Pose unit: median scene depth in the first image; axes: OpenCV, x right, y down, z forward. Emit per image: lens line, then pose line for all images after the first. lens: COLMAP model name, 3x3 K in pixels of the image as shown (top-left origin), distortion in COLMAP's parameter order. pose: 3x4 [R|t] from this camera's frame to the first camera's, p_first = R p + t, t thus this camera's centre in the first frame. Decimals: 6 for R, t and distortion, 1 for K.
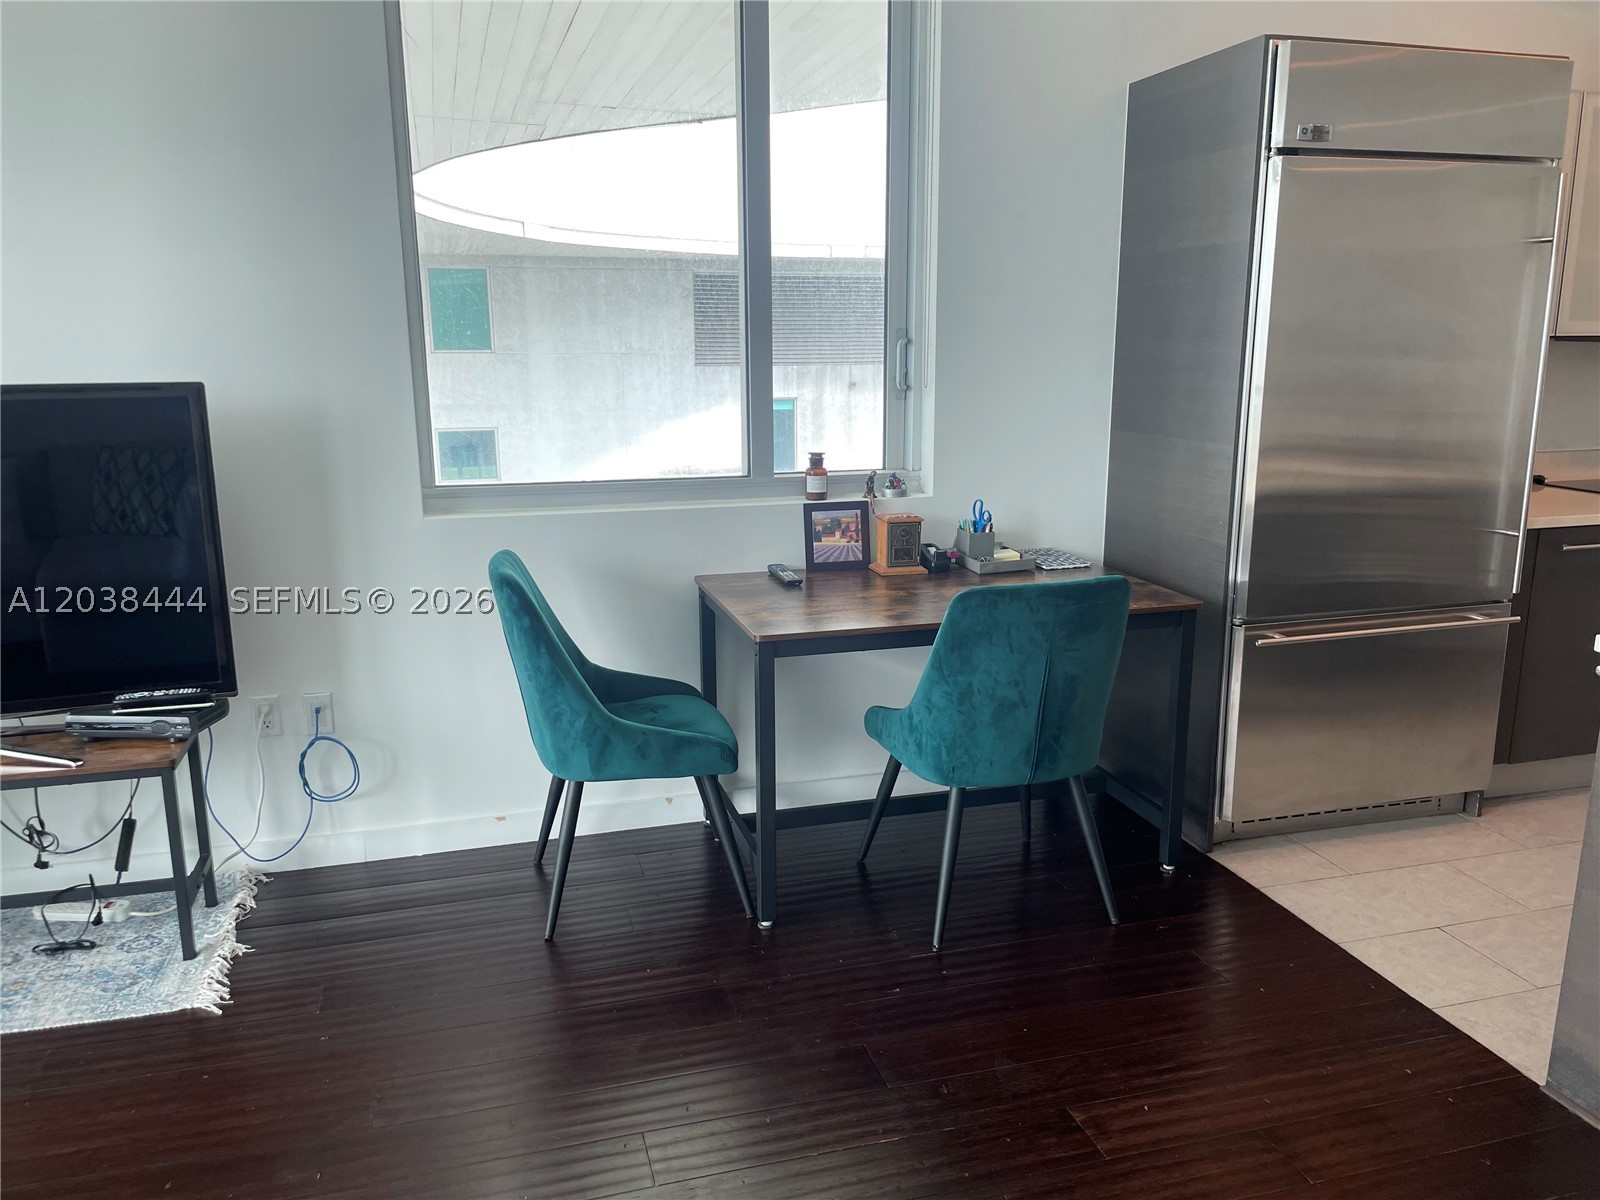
lens RADIAL K [[1191.6, 0, 799.8], [0, 1191.6, 605.0], [0, 0, 1]] dist [0.070932, -0.074525]
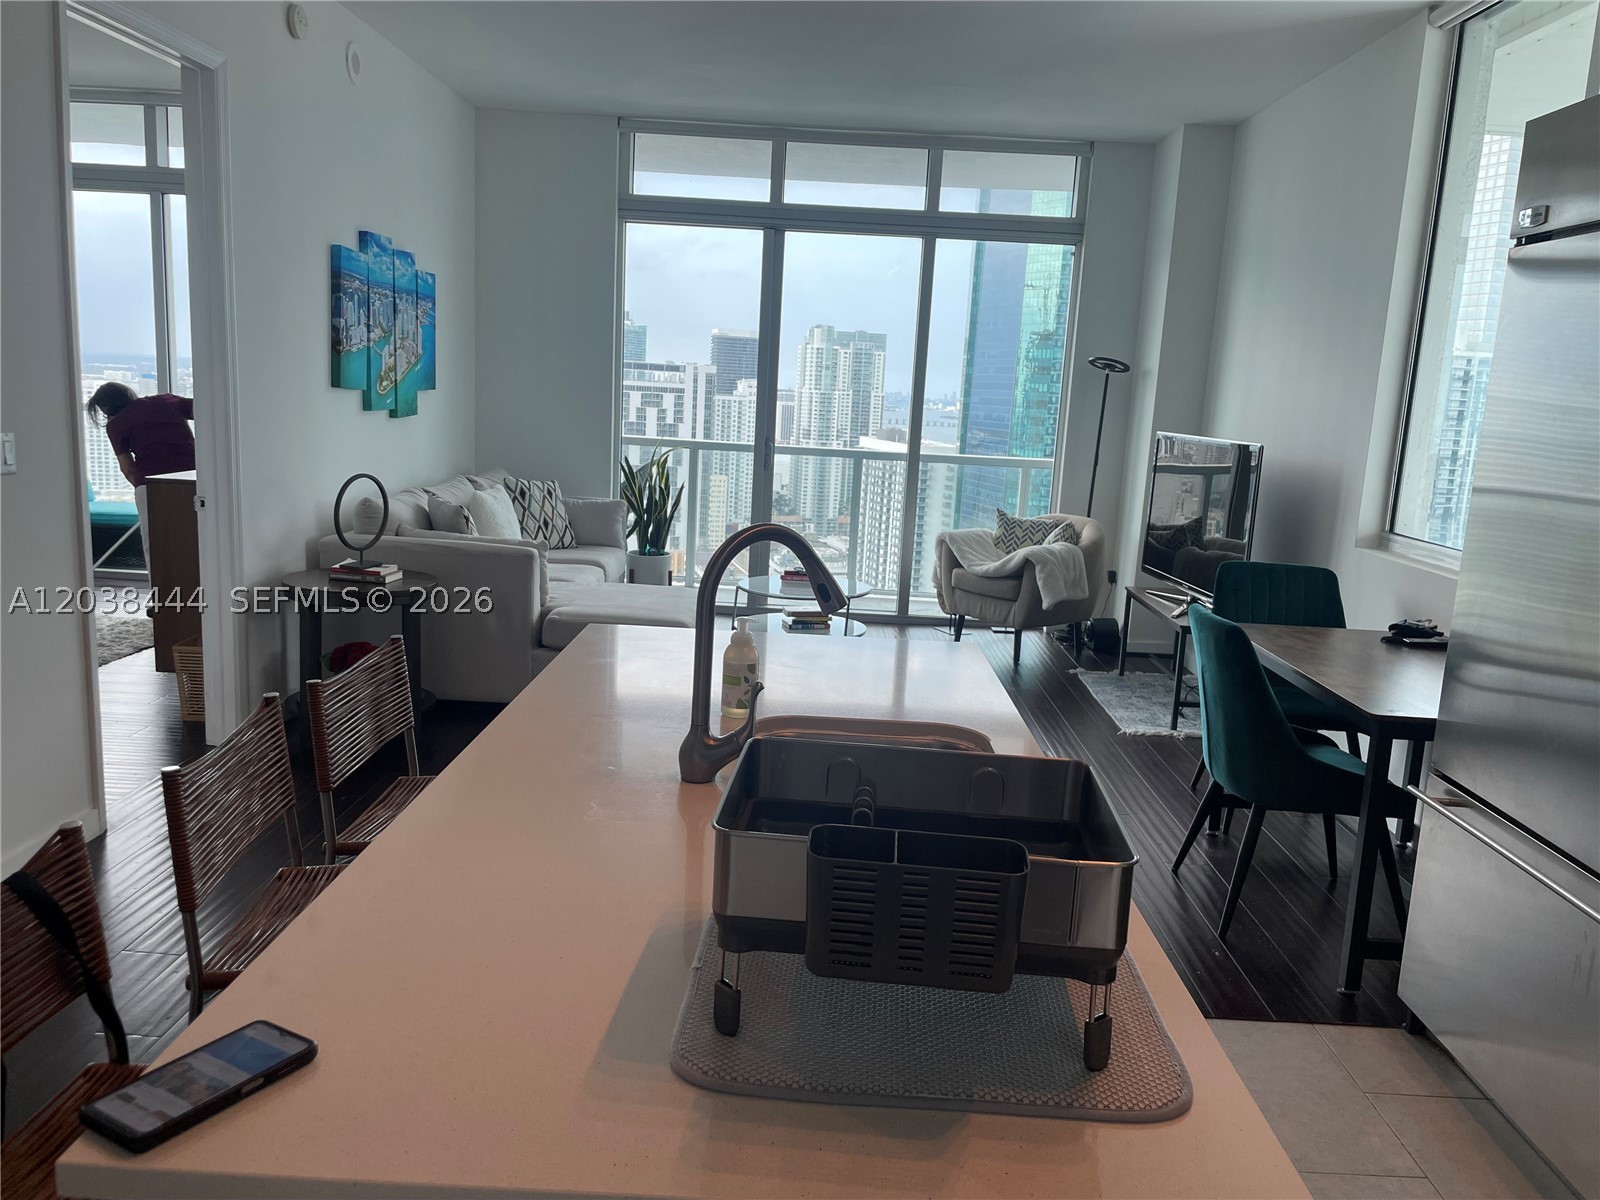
lens RADIAL K [[1191.6, 0, 785.9], [0, 1191.6, 600.3], [0, 0, 1]] dist [0.070932, -0.074525]
pose [[-0.308426, 0.156901, -0.938219, 1.256395], [-0.251597, 0.937724, 0.239527, -0.181446], [0.917373, 0.309929, -0.249742, 0.720381]]
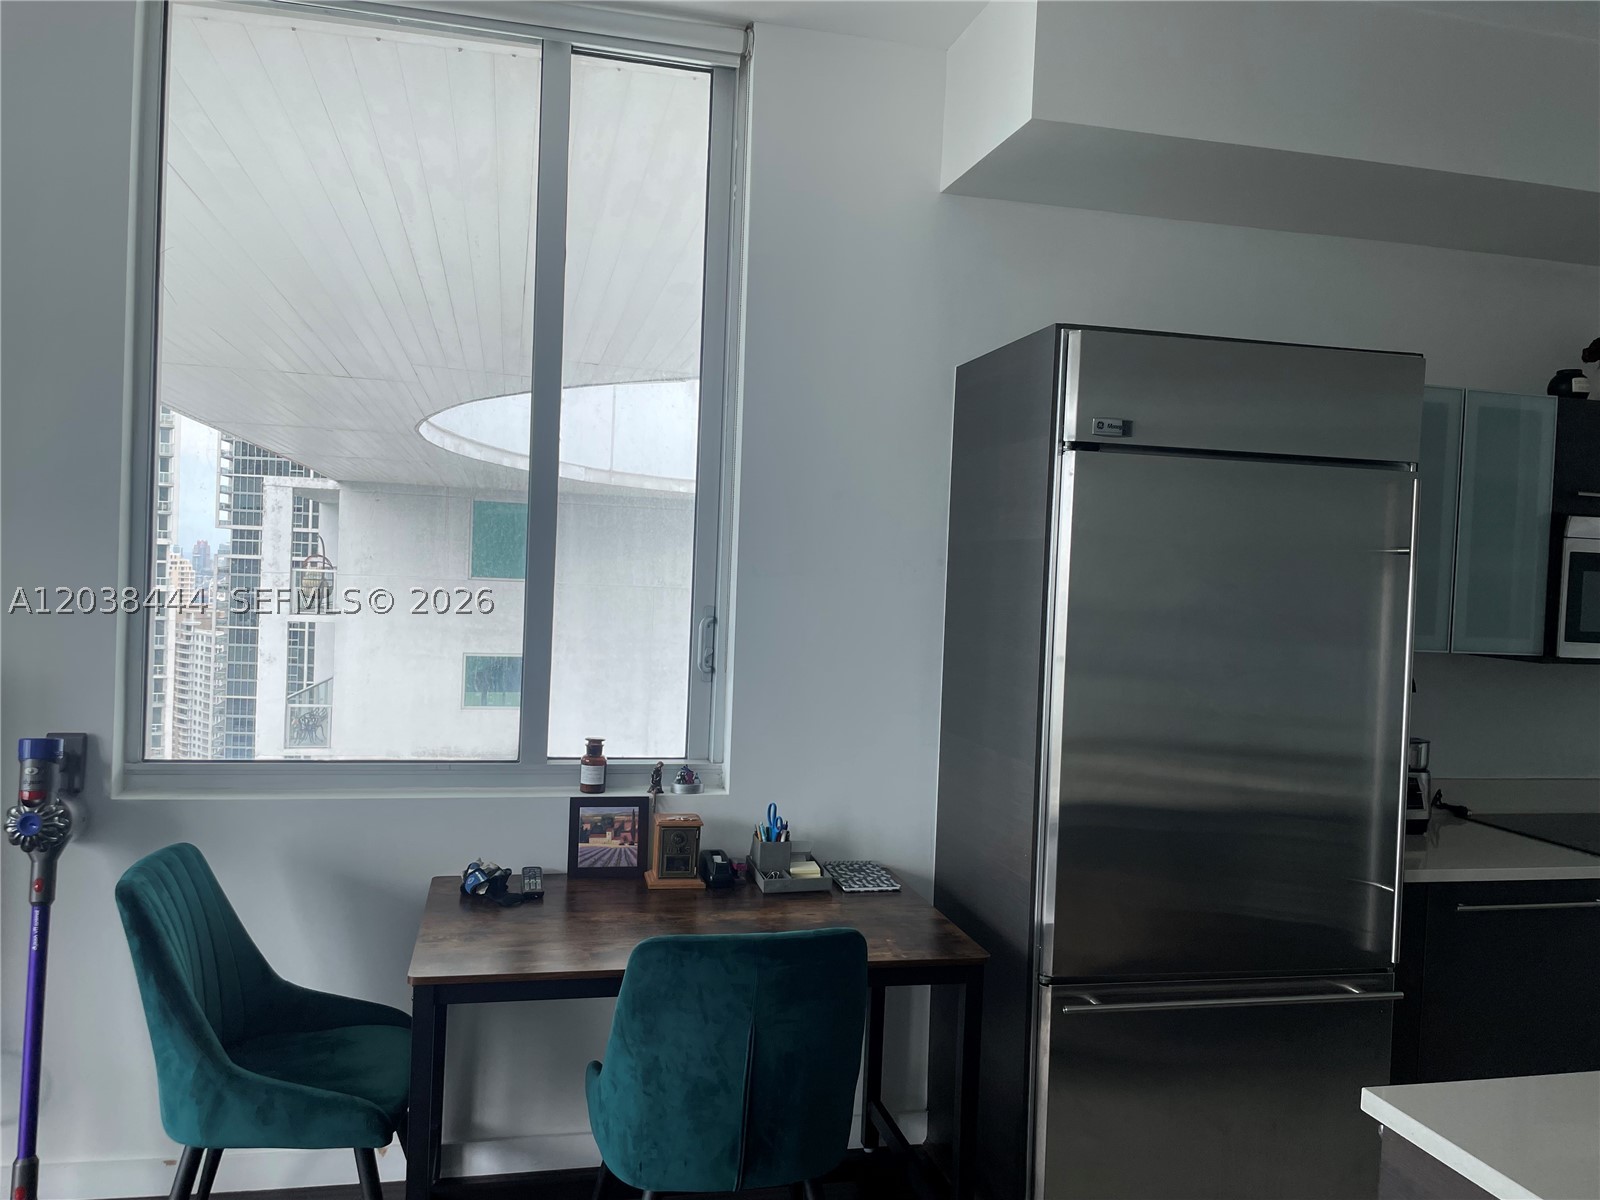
lens RADIAL K [[1191.6, 0, 792.5], [0, 1191.6, 598.6], [0, 0, 1]] dist [0.070932, -0.074525]
pose [[0.997429, 0.048690, -0.052578, 0.211301], [-0.058192, 0.978520, -0.197767, -0.065703], [0.041819, 0.200318, 0.978838, 0.122829]]
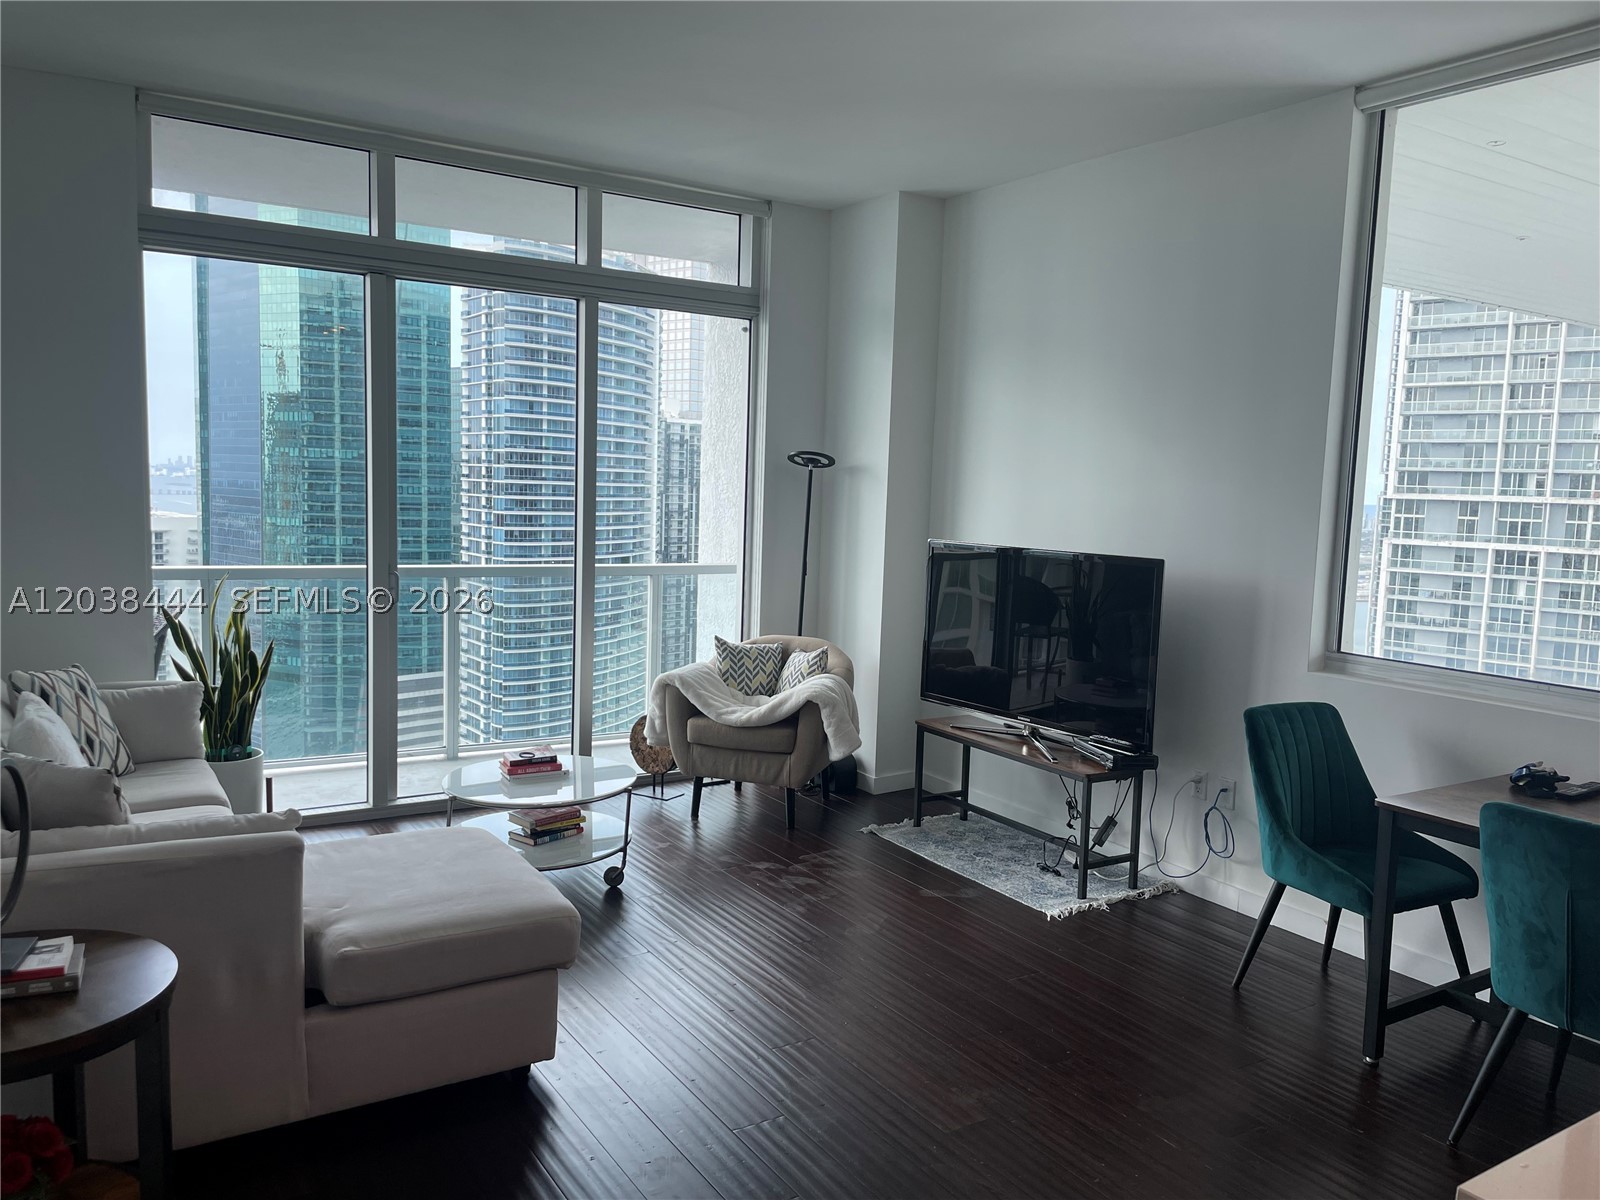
lens RADIAL K [[1191.6, 0, 770.5], [0, 1191.6, 608.9], [0, 0, 1]] dist [0.070932, -0.074525]
pose [[0.266356, 0.116787, -0.956773, 0.766250], [-0.236689, 0.970164, 0.052530, -0.065383], [0.934362, 0.212466, 0.286051, 0.046305]]
